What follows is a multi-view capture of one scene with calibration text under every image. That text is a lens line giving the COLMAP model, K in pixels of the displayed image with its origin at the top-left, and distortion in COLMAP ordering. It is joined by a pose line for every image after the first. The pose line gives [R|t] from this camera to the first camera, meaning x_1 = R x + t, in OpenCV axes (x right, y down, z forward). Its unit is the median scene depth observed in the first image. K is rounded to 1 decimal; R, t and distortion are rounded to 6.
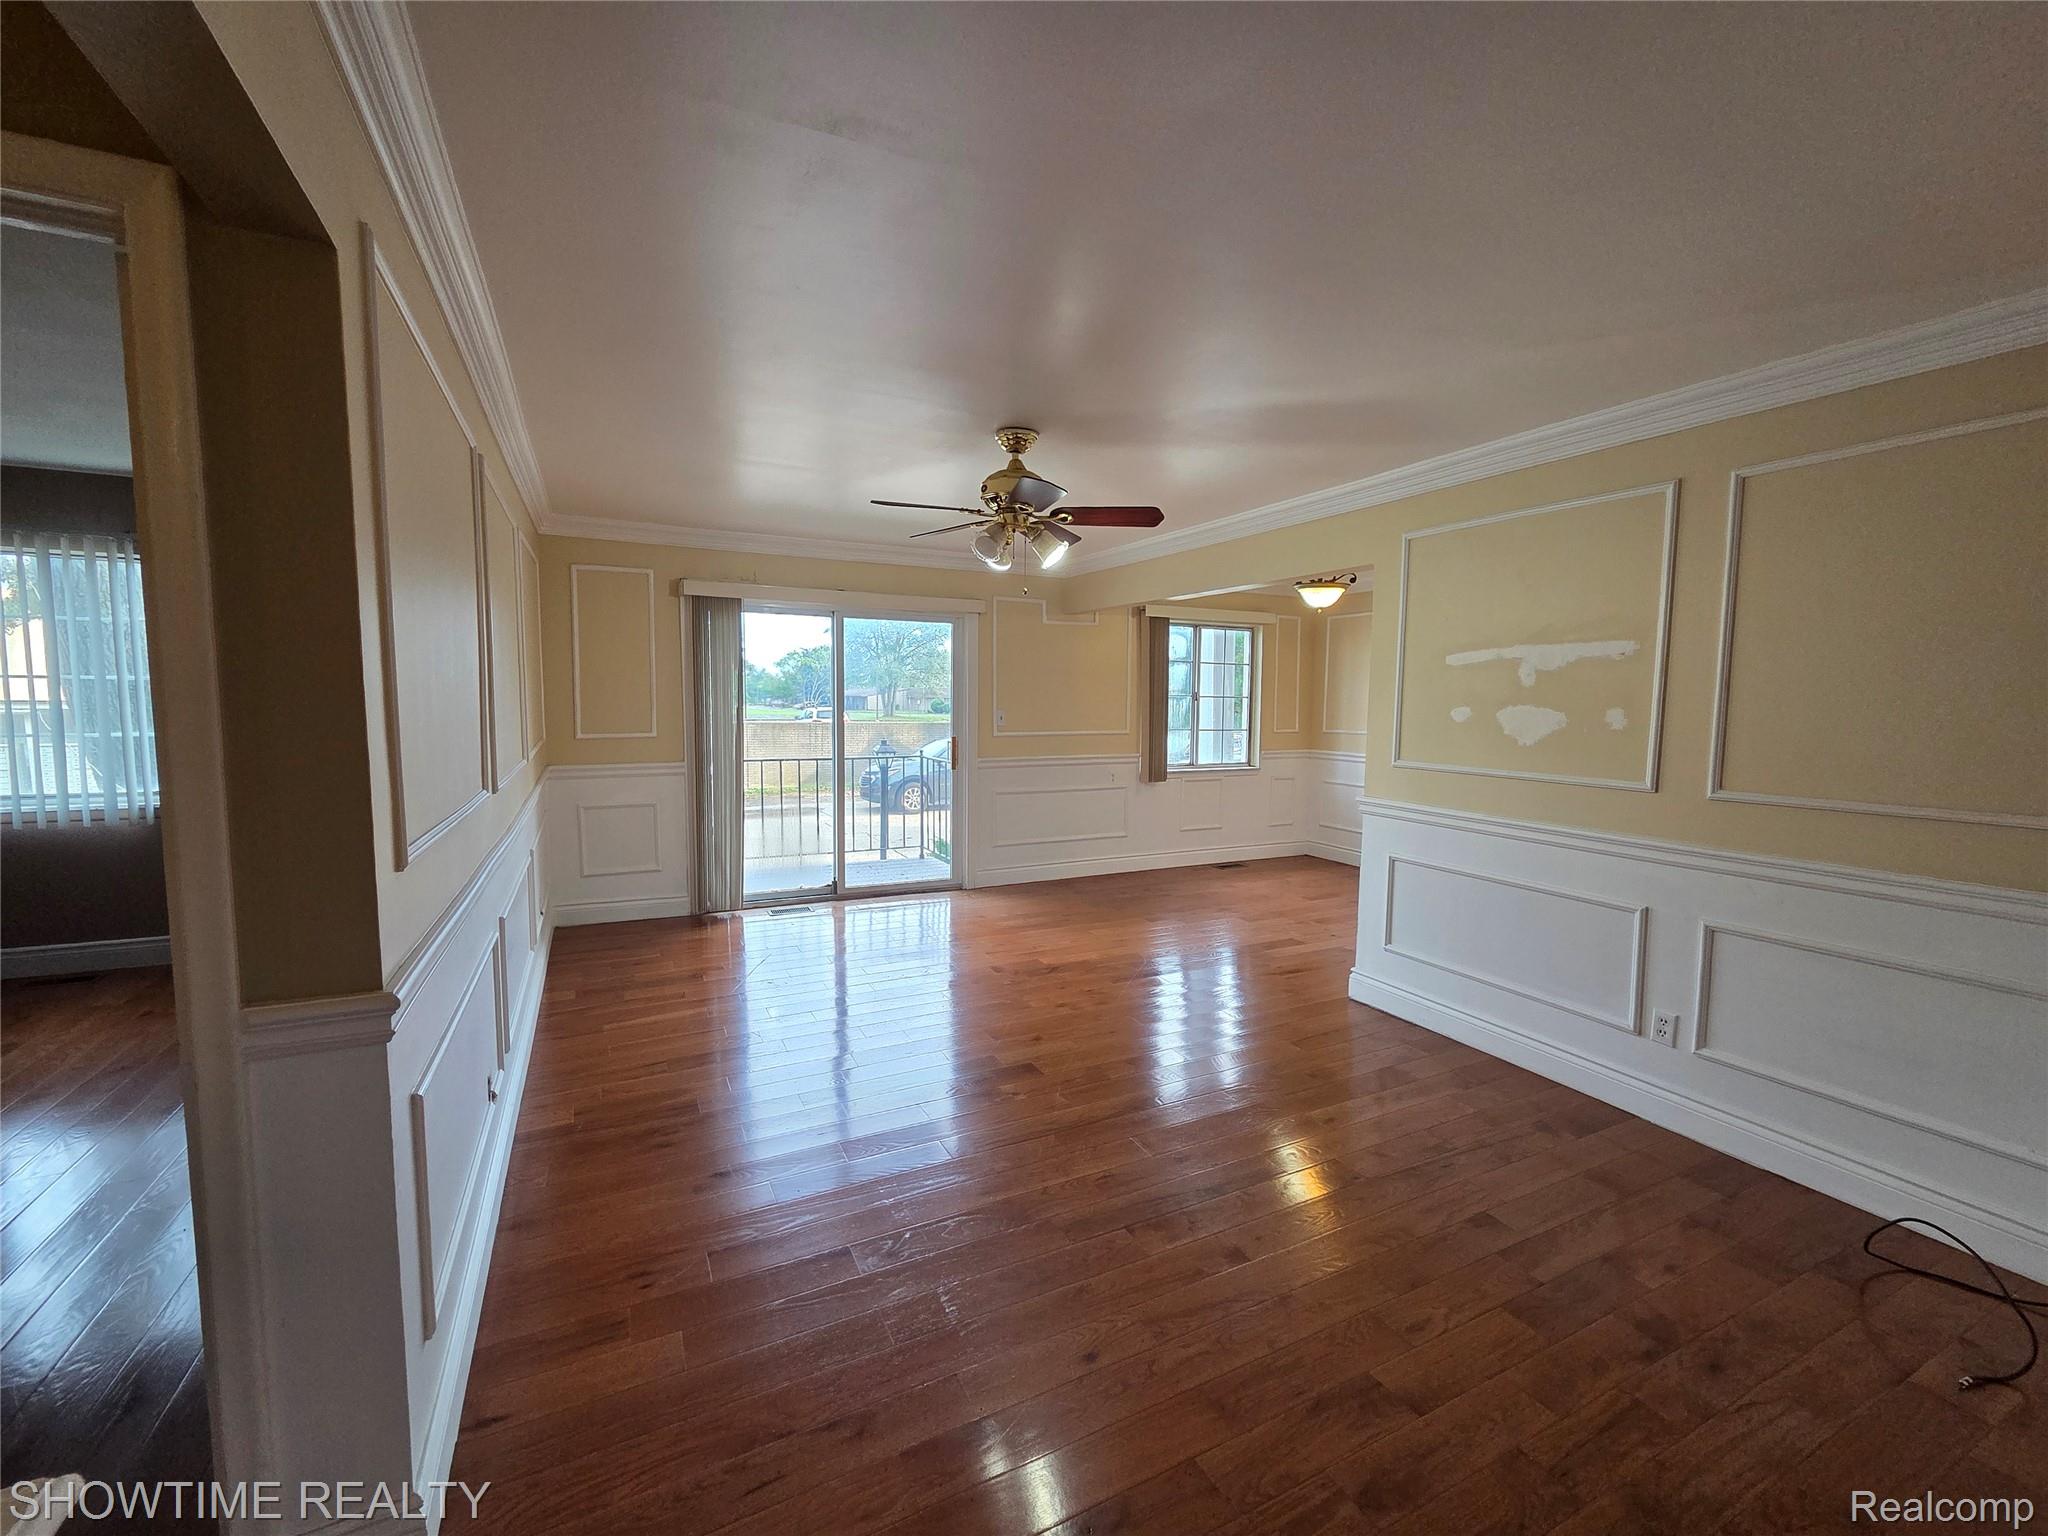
lens RADIAL K [[834.9, 0, 1022.1], [0, 834.9, 766.6], [0, 0, 1]] dist [0.002944, -0.000303]
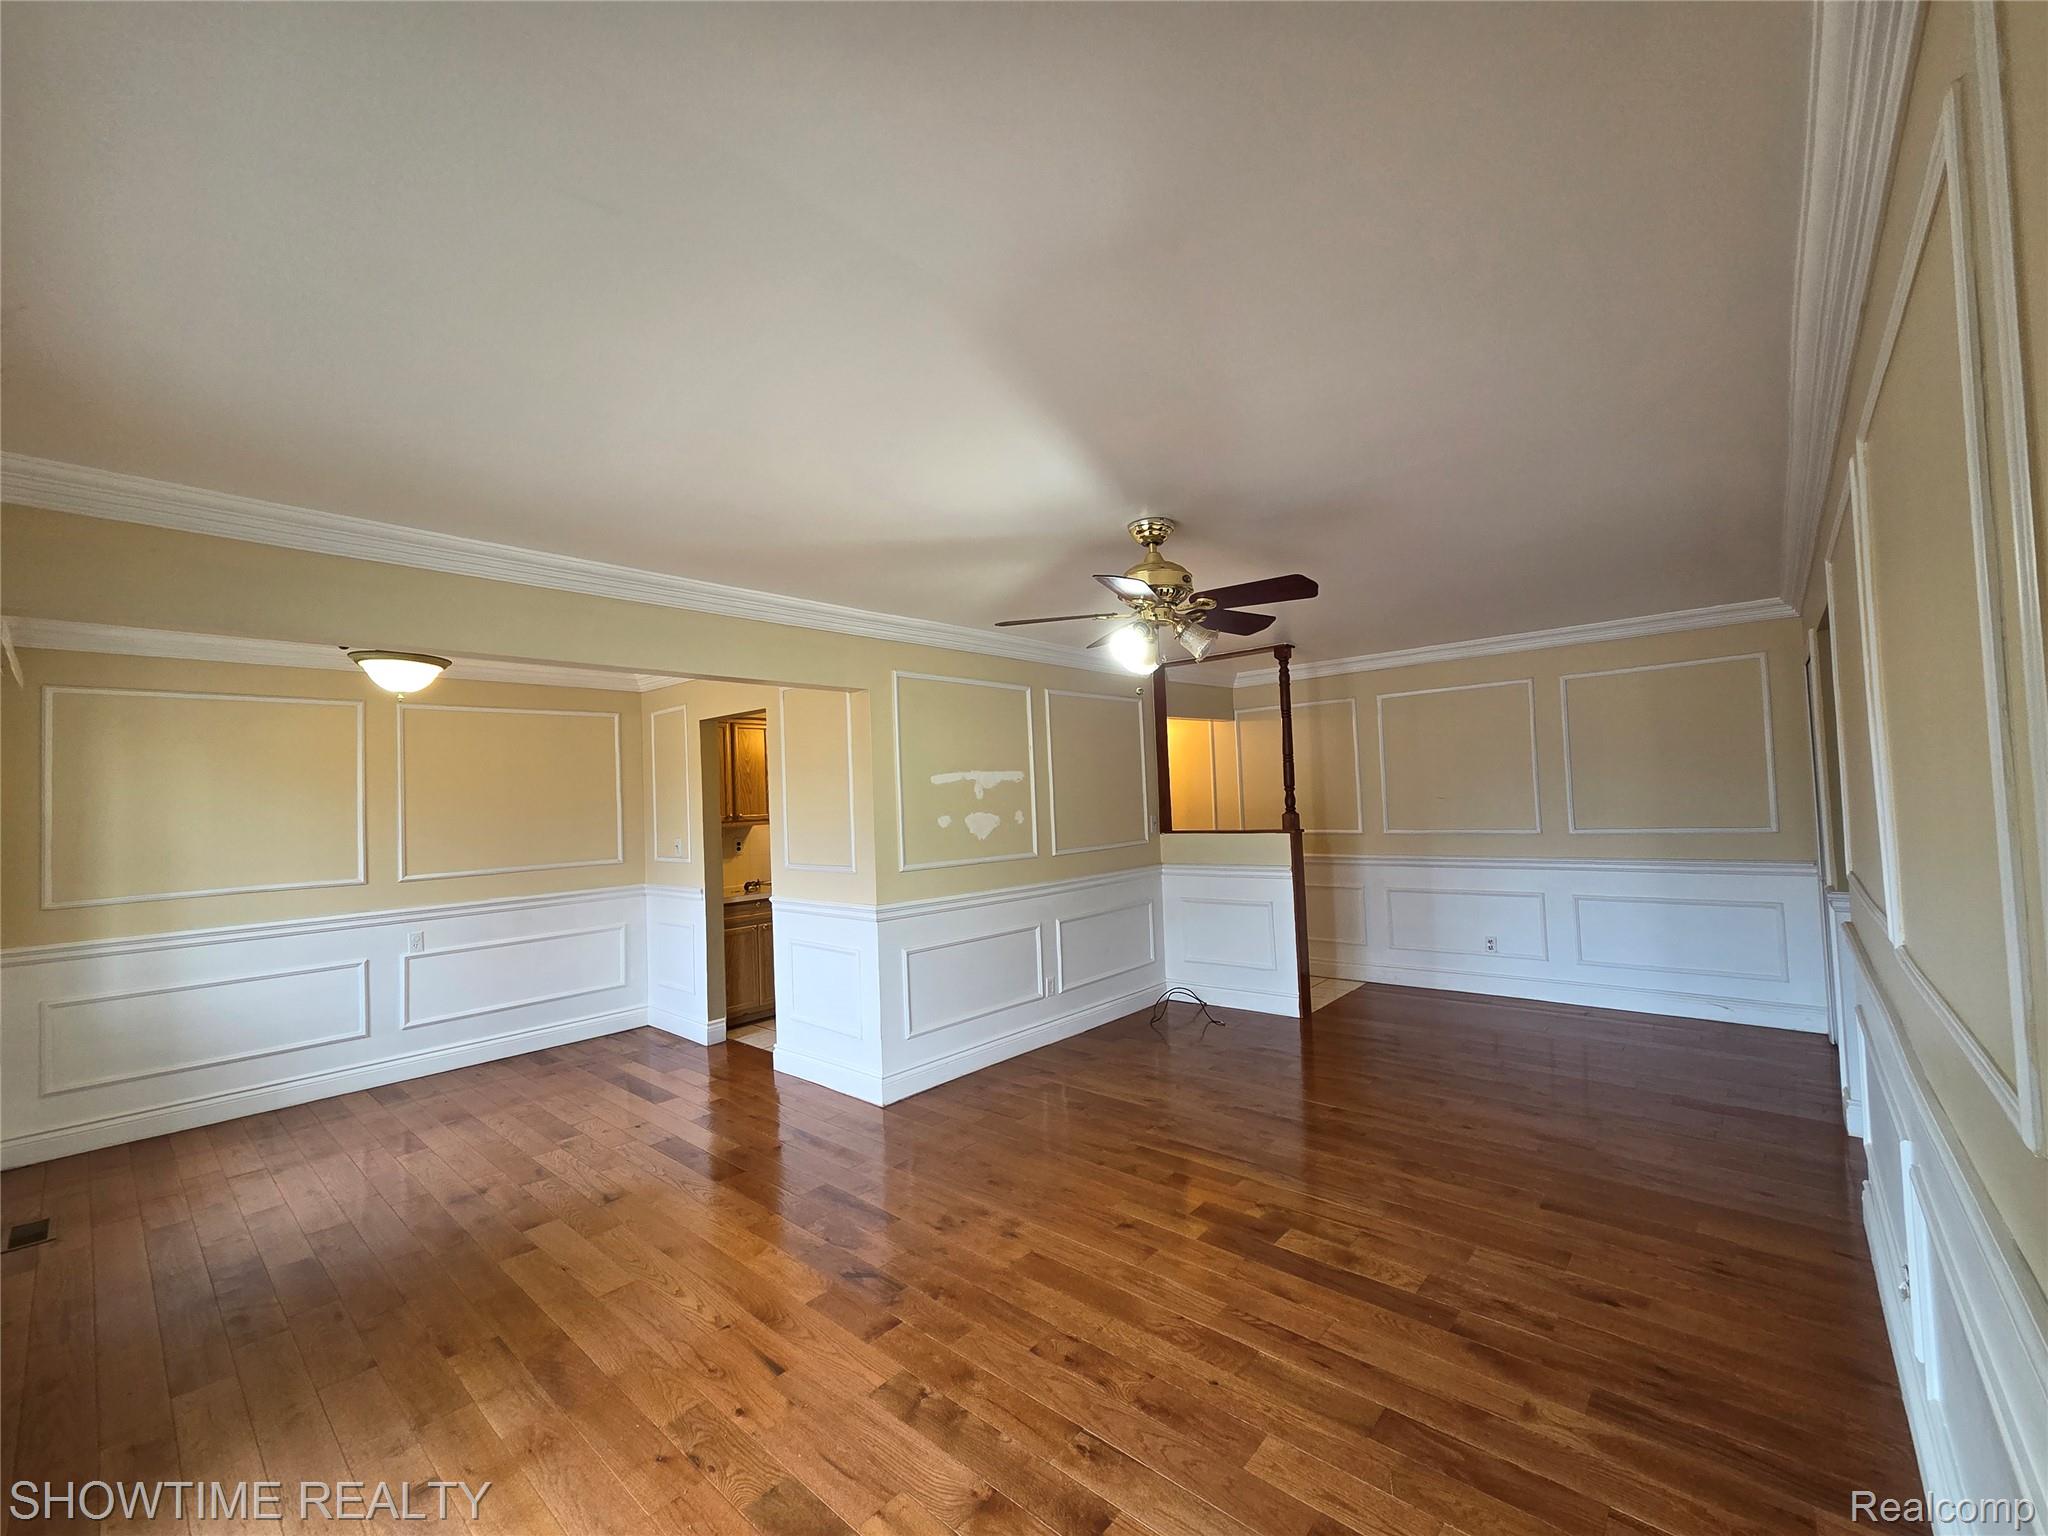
lens RADIAL K [[834.9, 0, 1022.1], [0, 834.9, 766.6], [0, 0, 1]] dist [0.002944, -0.000303]
pose [[-0.369053, 0.043596, 0.928385, -0.681482], [0.111330, 0.993781, -0.002411, -0.122137], [-0.922716, 0.102467, -0.371611, 1.273116]]
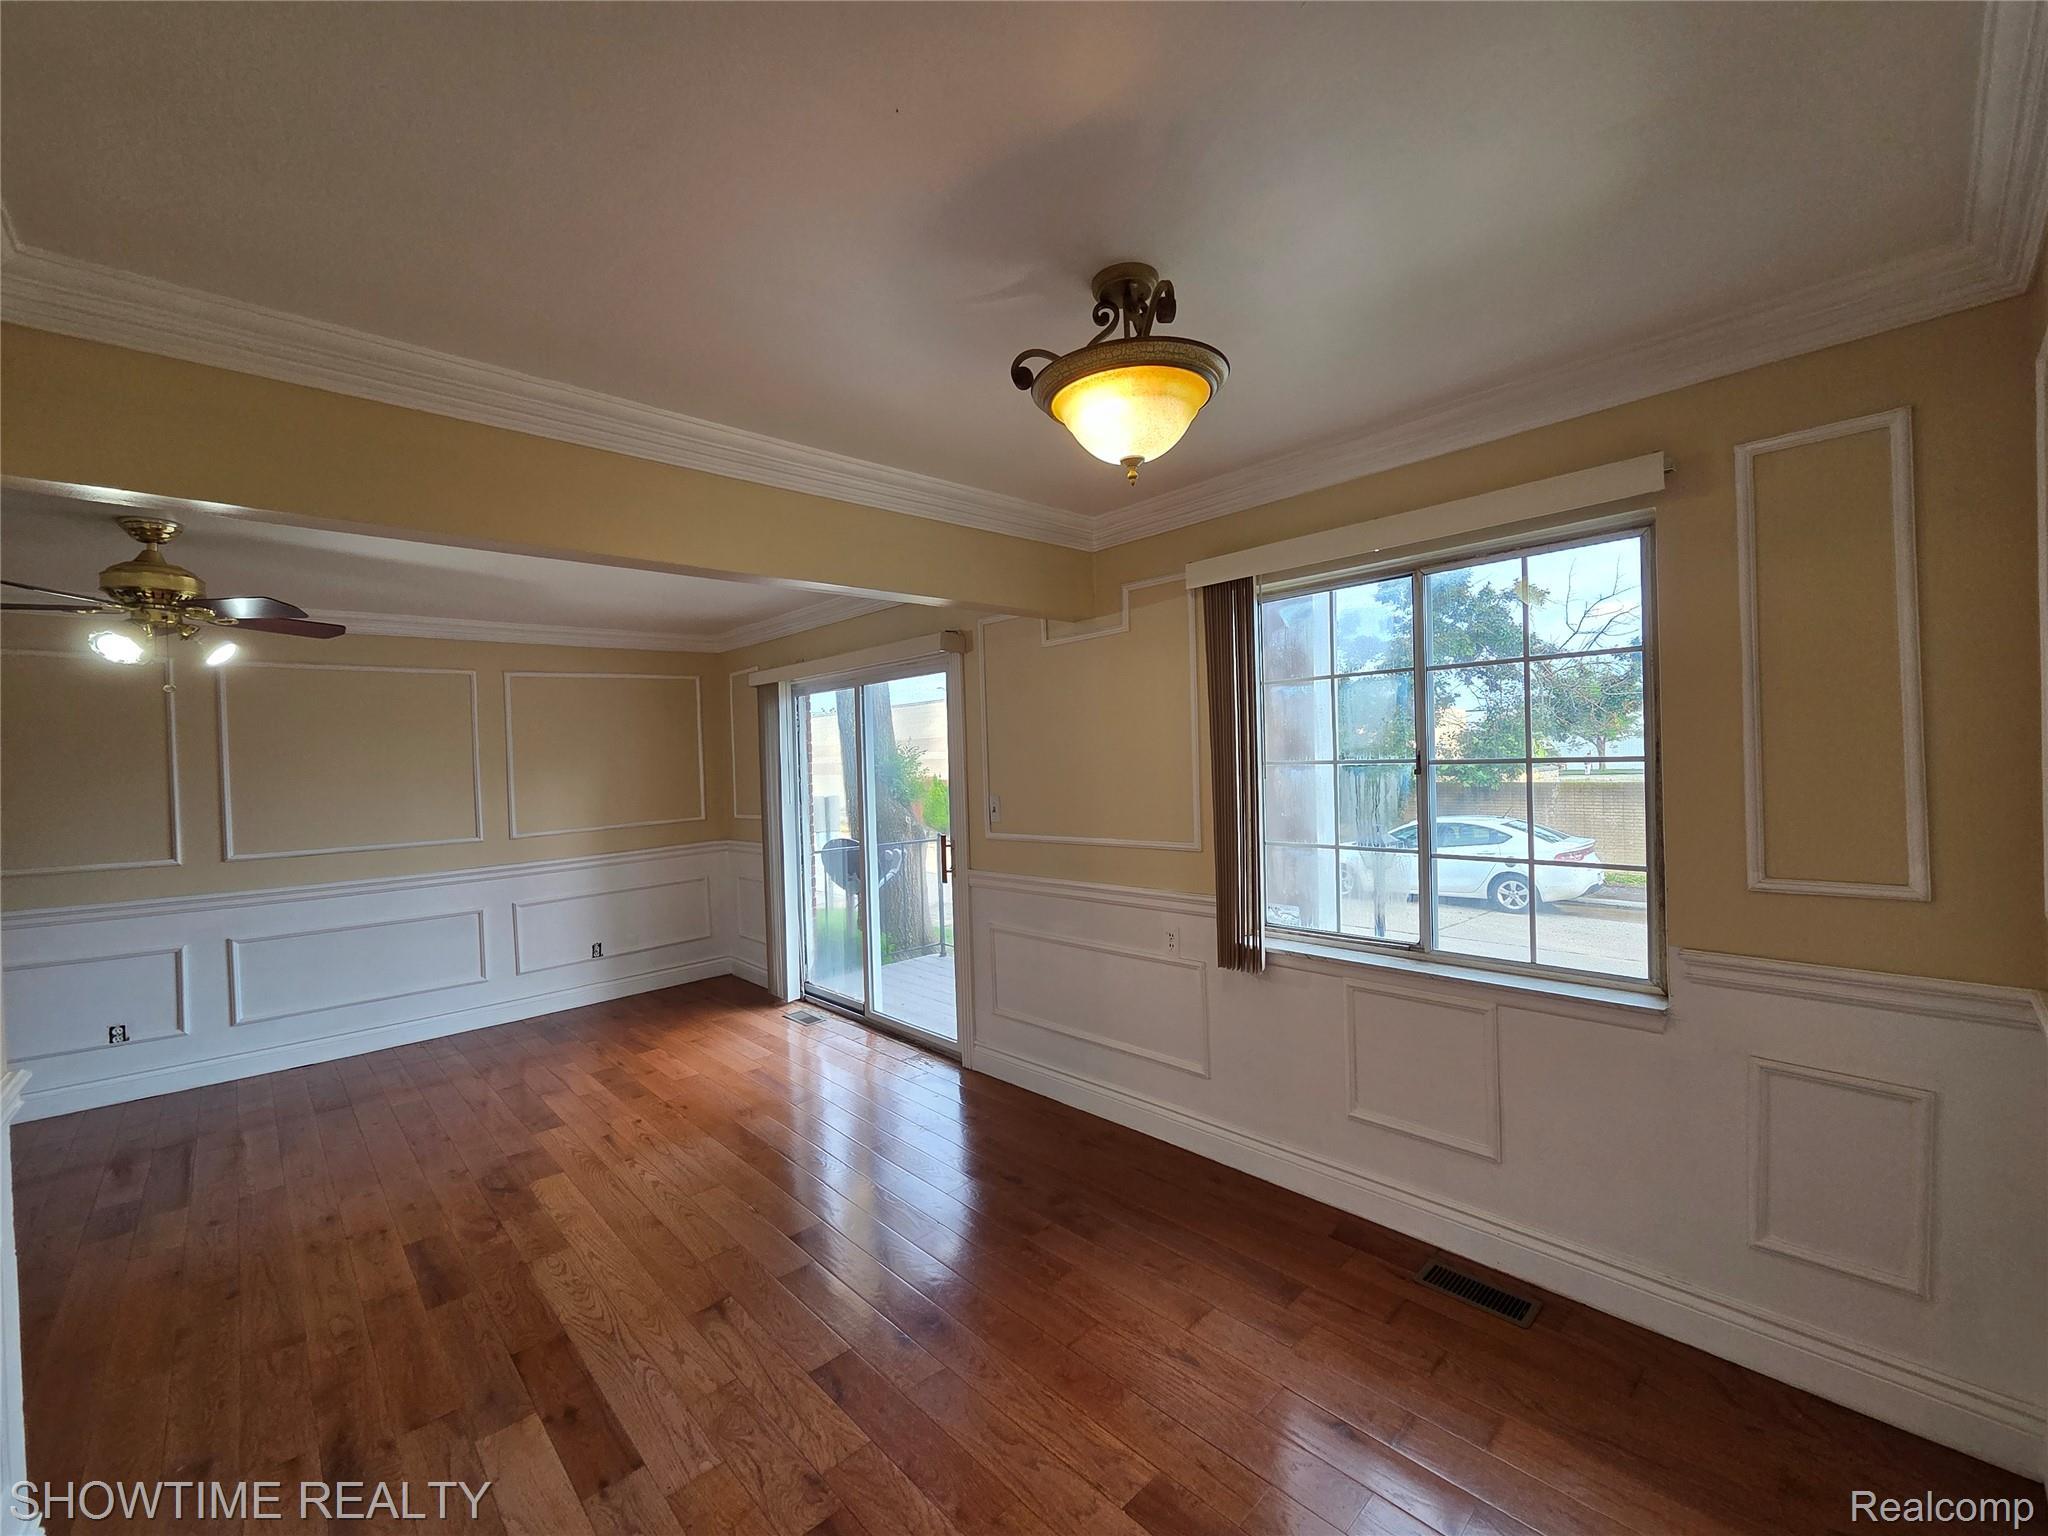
lens RADIAL K [[834.9, 0, 1022.1], [0, 834.9, 766.6], [0, 0, 1]] dist [0.002944, -0.000303]
pose [[0.285708, -0.016049, -0.958182, 0.976817], [-0.044528, 0.998557, -0.030003, -0.121732], [0.957282, 0.051238, 0.284581, 1.411856]]
